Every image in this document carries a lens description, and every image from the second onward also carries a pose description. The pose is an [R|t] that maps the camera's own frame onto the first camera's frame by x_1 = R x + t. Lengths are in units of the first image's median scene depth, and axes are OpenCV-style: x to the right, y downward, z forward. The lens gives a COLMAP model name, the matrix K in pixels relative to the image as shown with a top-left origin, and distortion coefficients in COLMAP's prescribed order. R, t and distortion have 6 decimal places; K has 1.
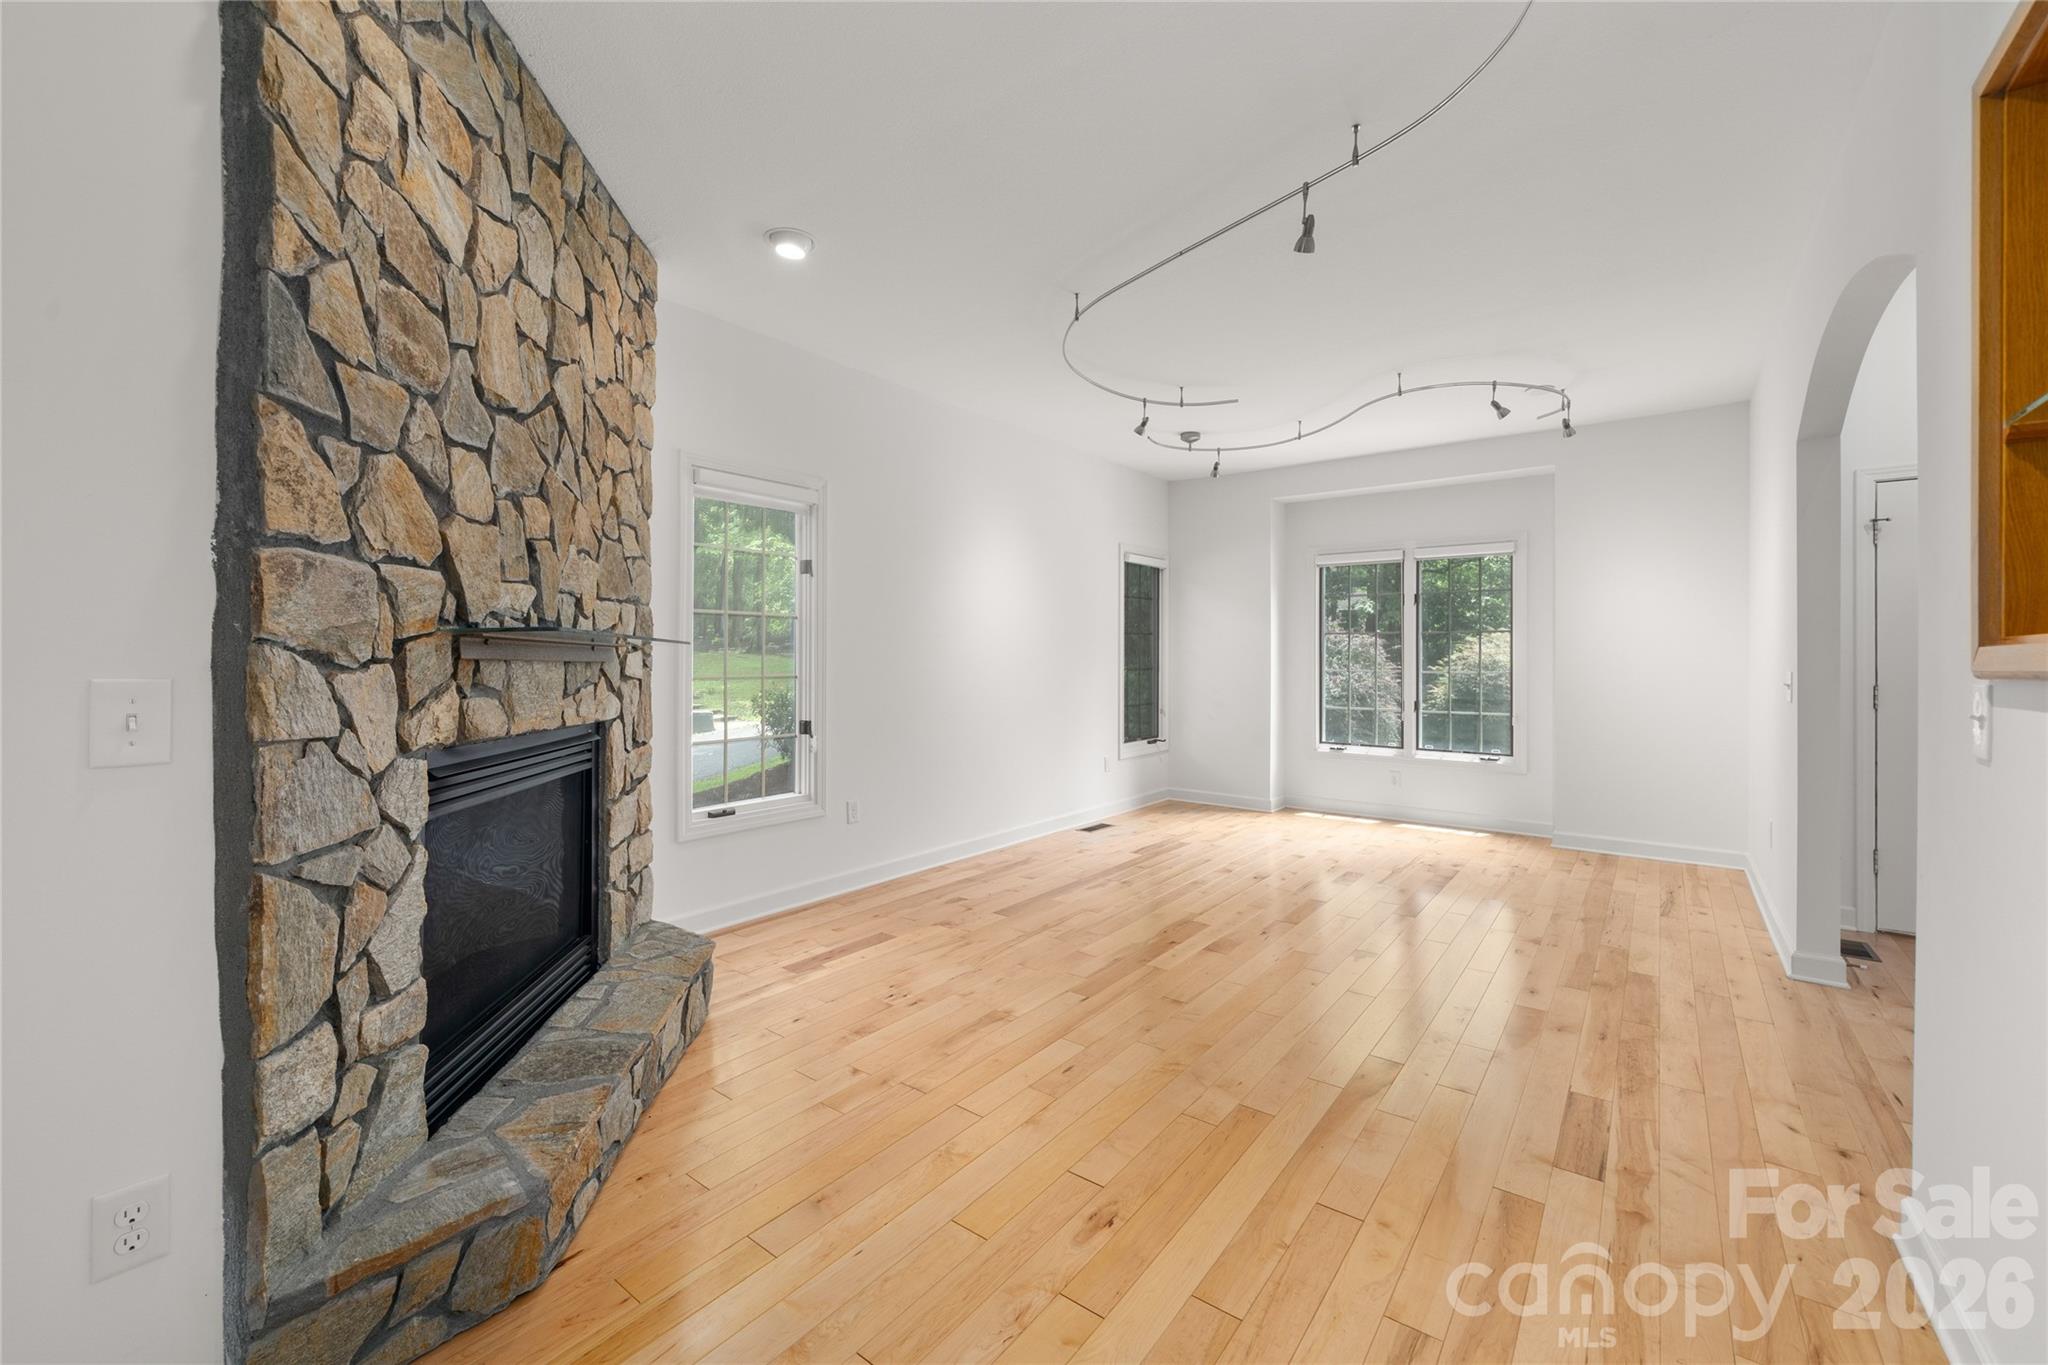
lens RADIAL K [[830.7, 0, 1012.6], [0, 830.7, 656.9], [0, 0, 1]] dist [-0.002859, 0.000043]
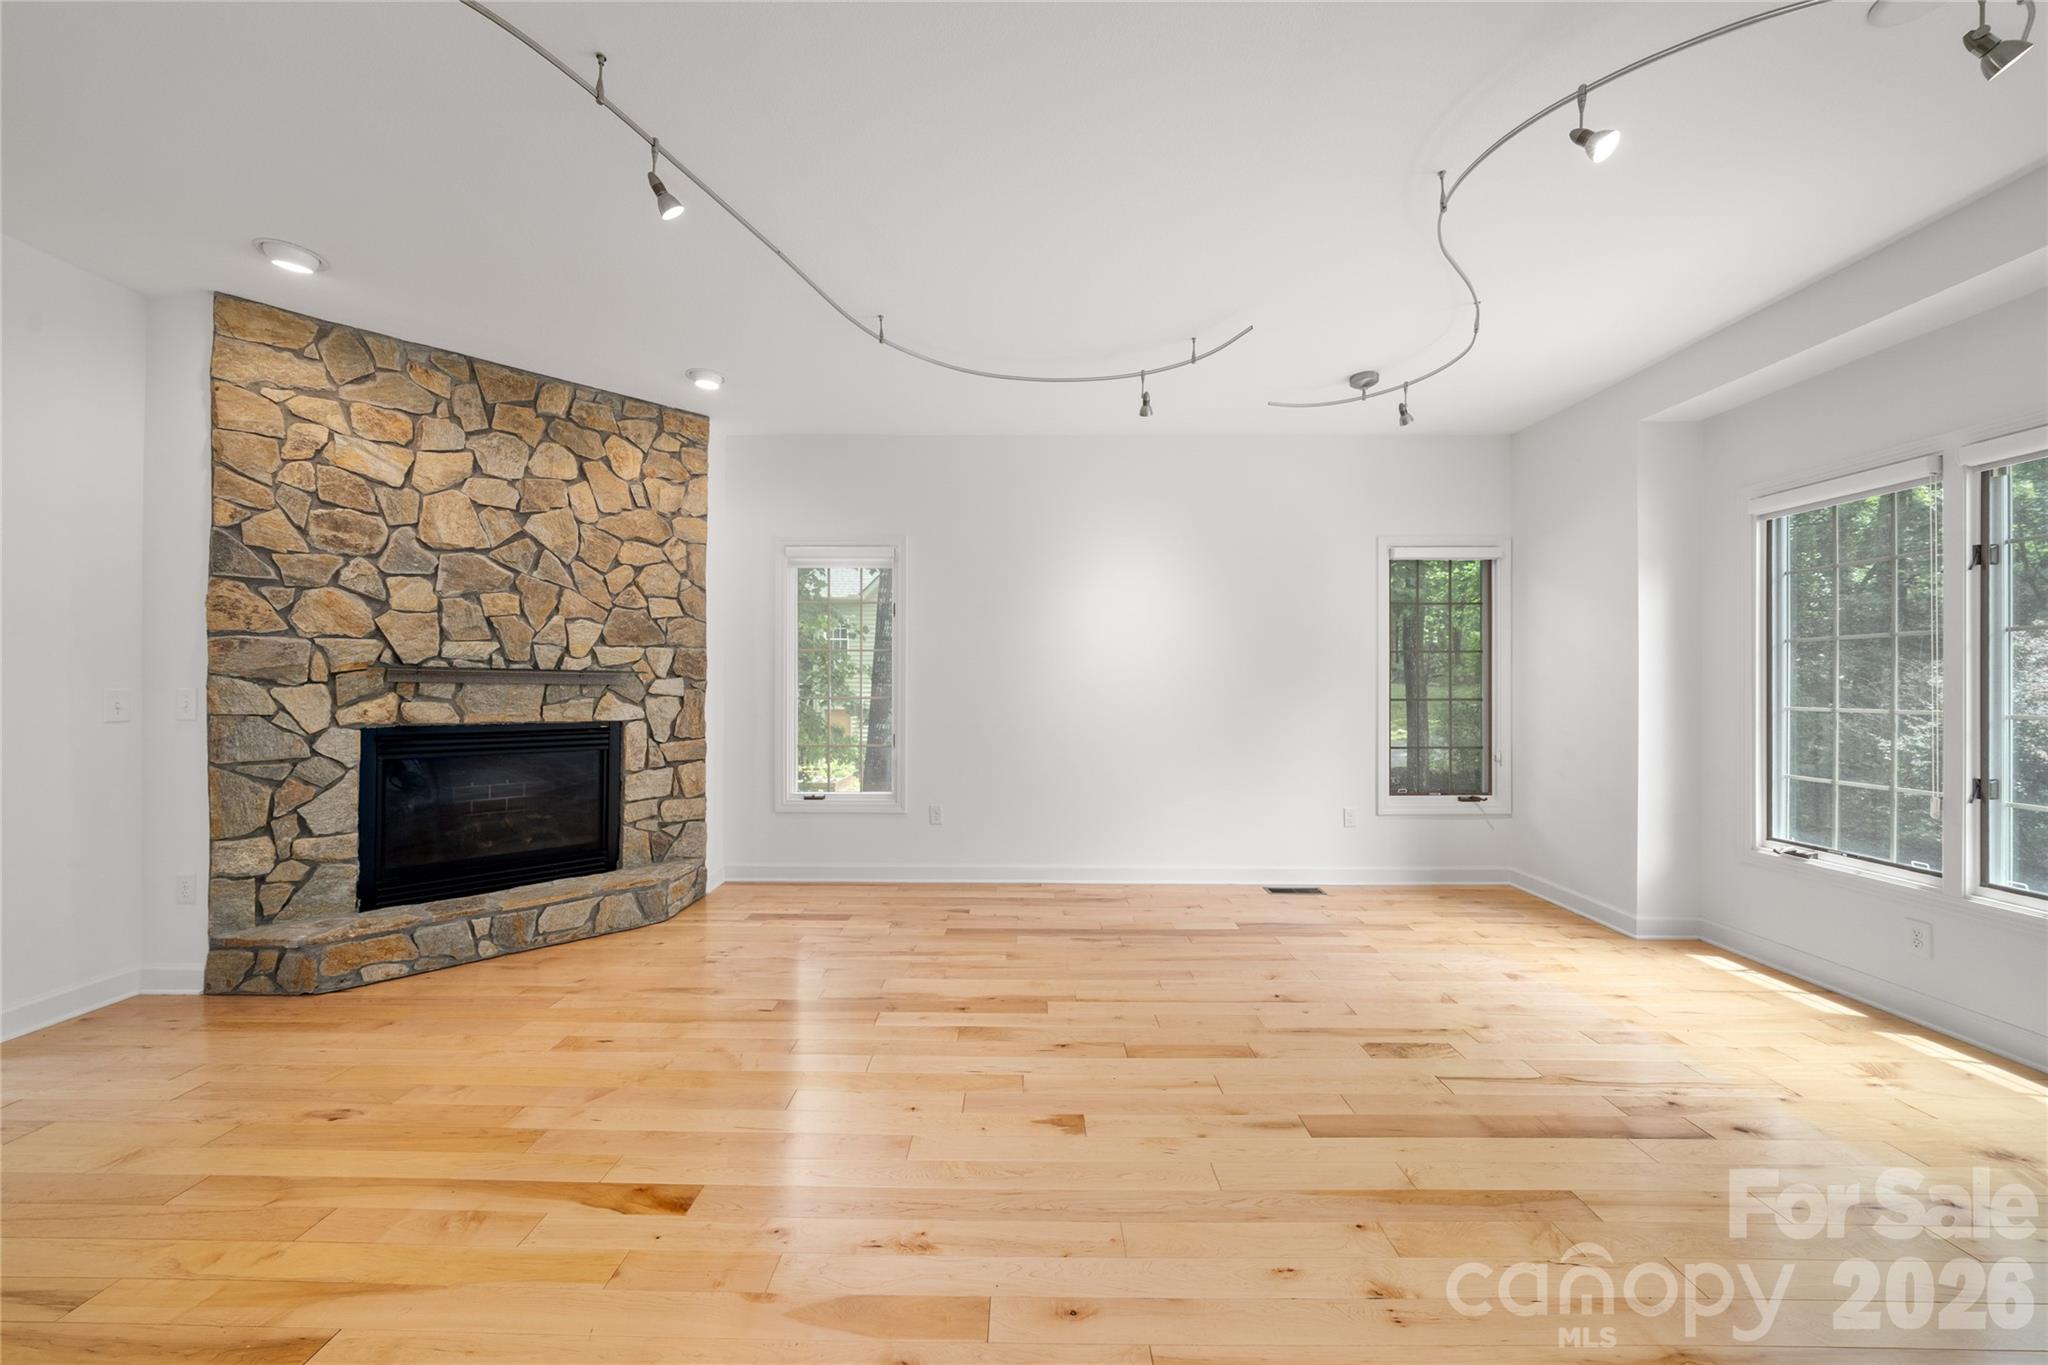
lens RADIAL K [[714.0, 0, 1018.9], [0, 714.0, 681.7], [0, 0, 1]] dist [-0.006685, 0.000354]
pose [[0.603738, -0.001797, -0.797181, 1.282686], [-0.001161, 0.999994, -0.003133, 0.004671], [0.797182, 0.002817, 0.603733, 0.926425]]
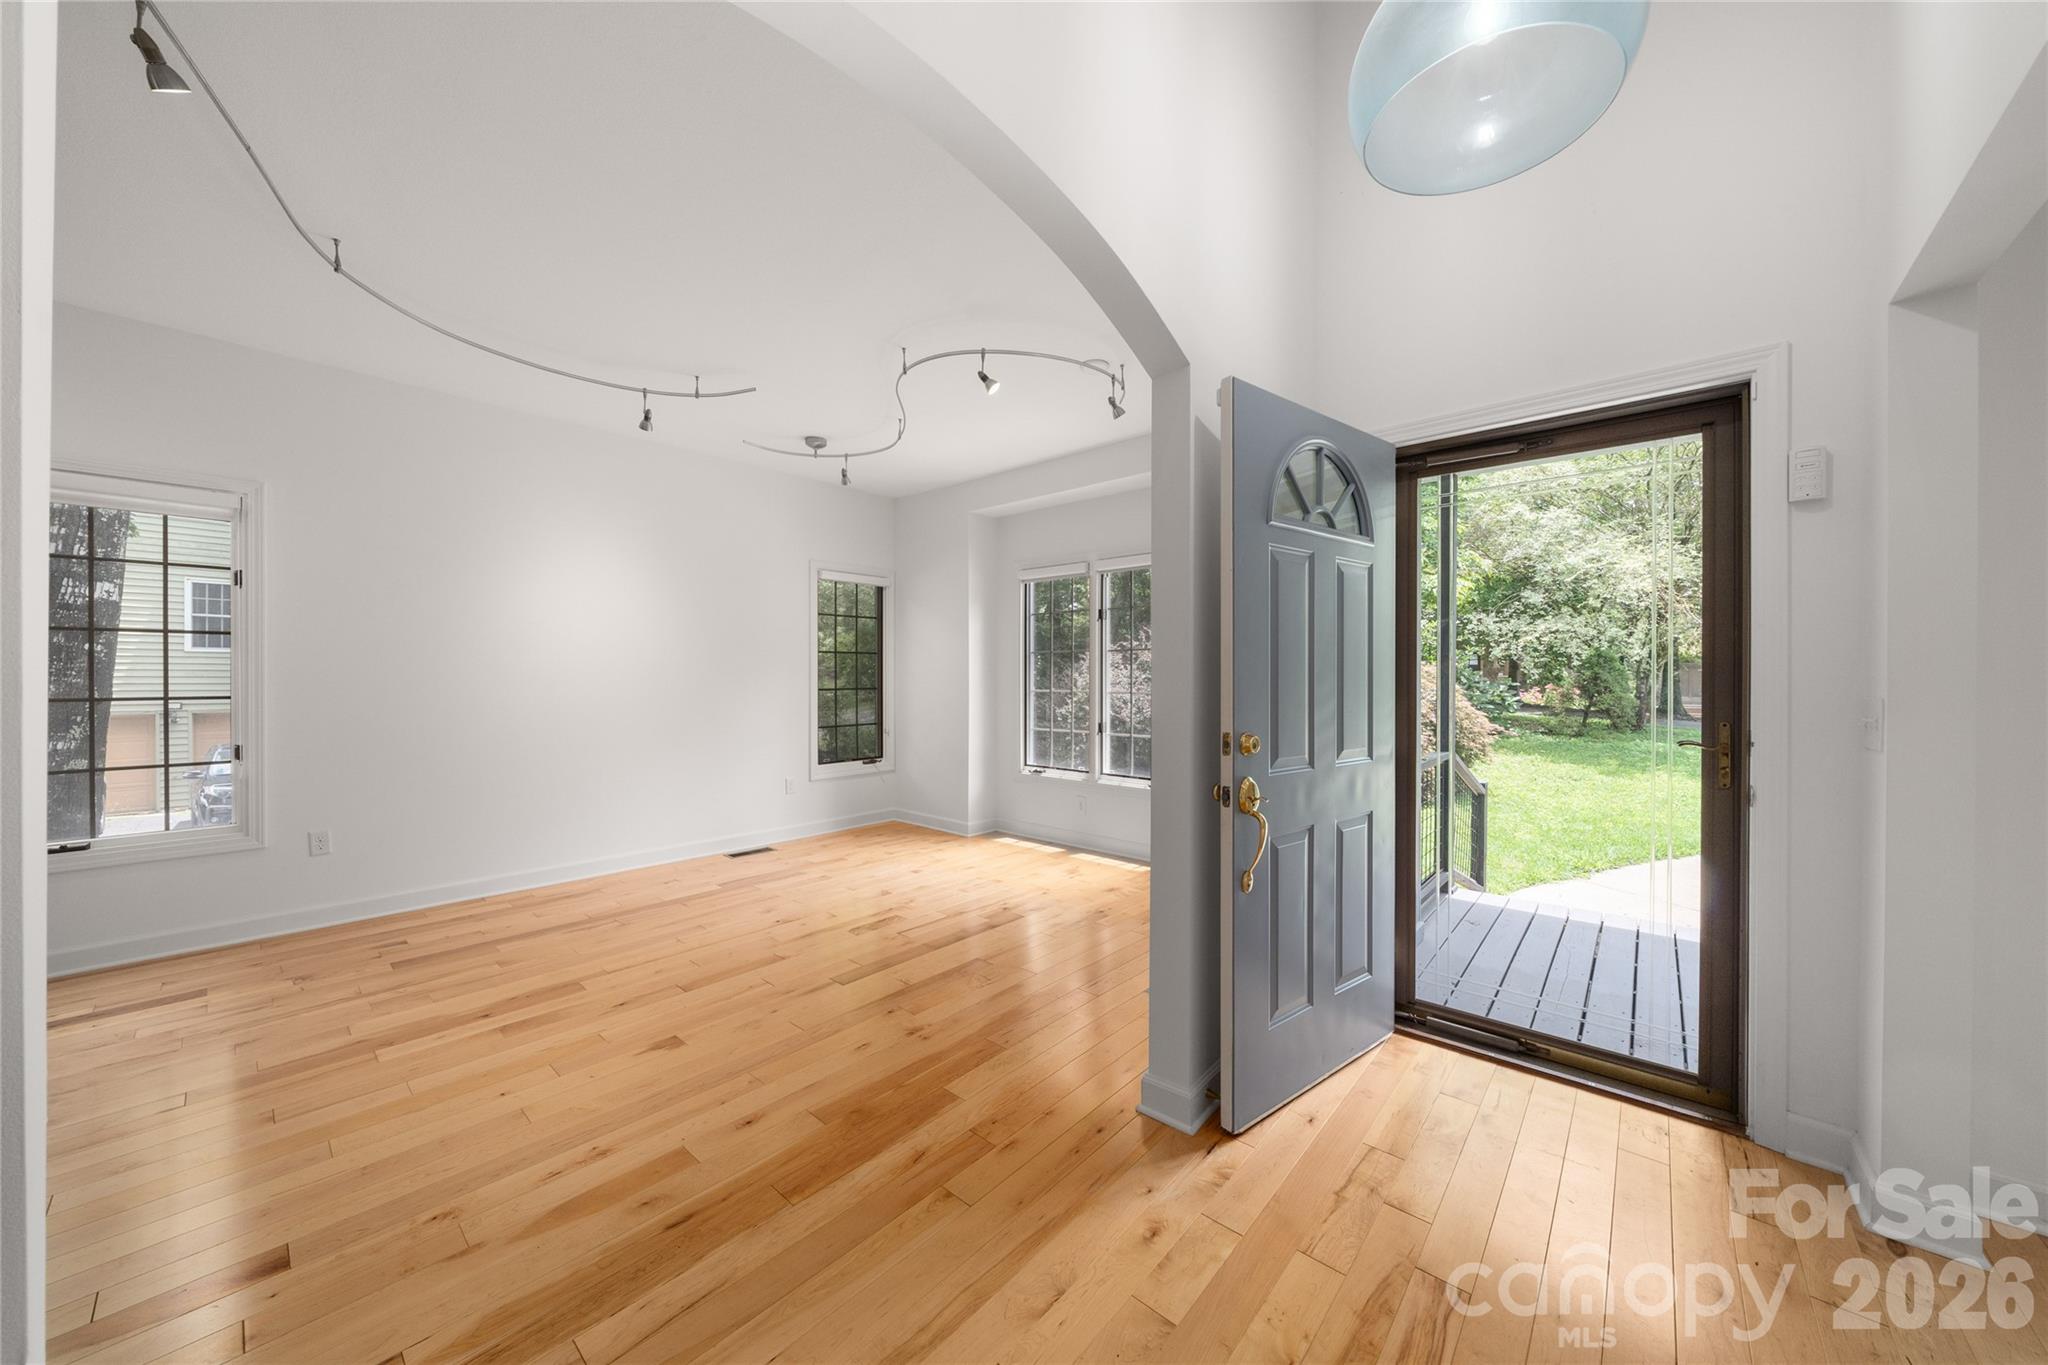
lens RADIAL K [[714.0, 0, 1020.0], [0, 714.0, 679.7], [0, 0, 1]] dist [-0.006685, 0.000354]
pose [[0.997721, -0.000498, -0.067478, 1.211633], [0.000744, 0.999993, 0.003617, 0.004030], [0.067476, -0.003659, 0.997714, 0.502232]]
